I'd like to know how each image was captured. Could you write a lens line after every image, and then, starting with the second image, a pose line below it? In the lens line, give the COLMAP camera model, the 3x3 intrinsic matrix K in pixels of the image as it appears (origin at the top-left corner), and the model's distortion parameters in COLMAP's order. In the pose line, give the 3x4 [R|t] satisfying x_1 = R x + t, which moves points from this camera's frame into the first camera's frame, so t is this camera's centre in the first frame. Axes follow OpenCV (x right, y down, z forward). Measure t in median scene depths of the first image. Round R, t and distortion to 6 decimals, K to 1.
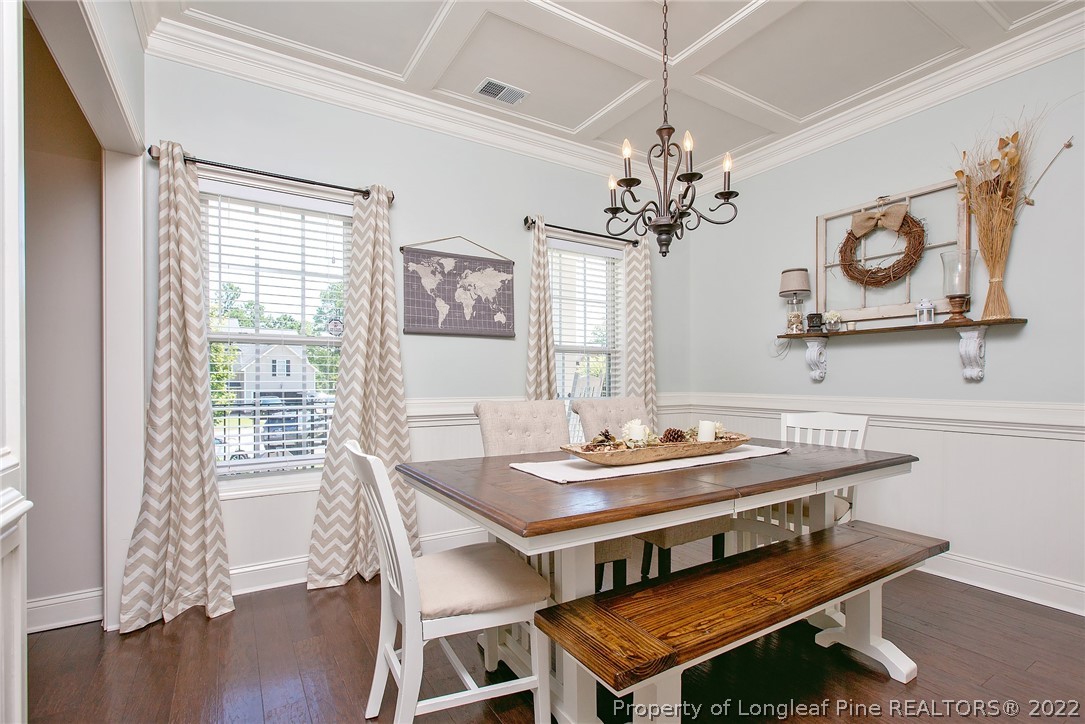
lens RADIAL K [[505.5, 0, 540.3], [0, 505.5, 372.5], [0, 0, 1]] dist [-0.004321, -0.000744]
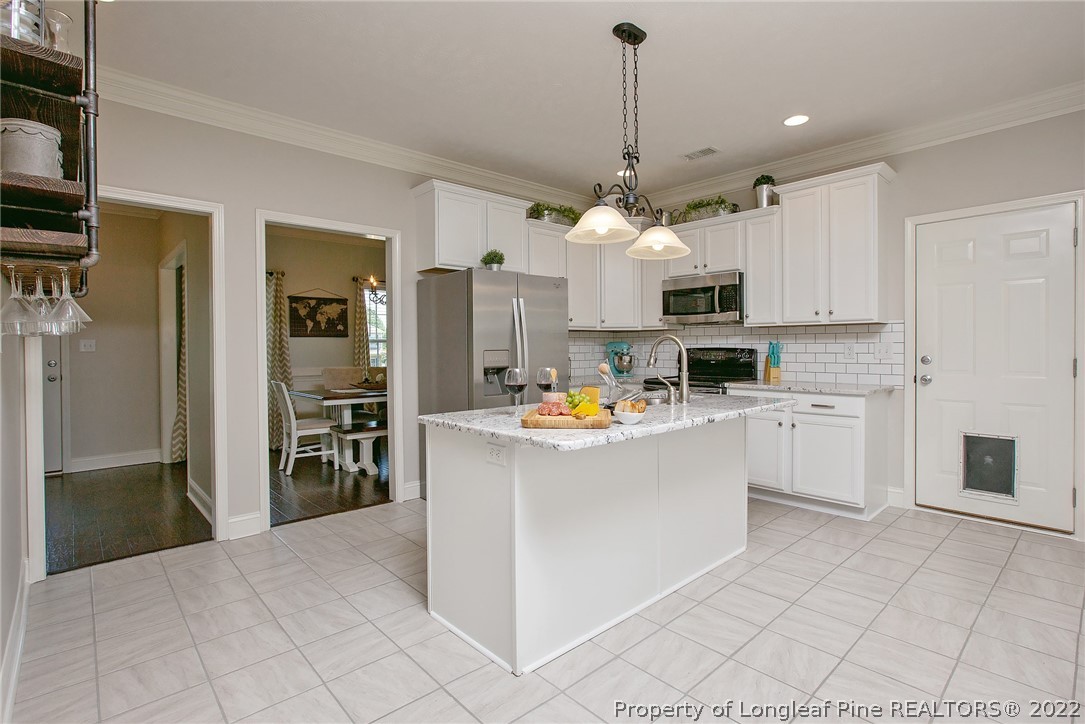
lens RADIAL K [[505.5, 0, 514.1], [0, 505.5, 347.1], [0, 0, 1]] dist [-0.004321, -0.000744]
pose [[0.987818, -0.011179, 0.155210, 0.310434], [0.010603, 0.999934, 0.004533, -0.033974], [-0.155250, -0.002832, 0.987871, -1.170220]]
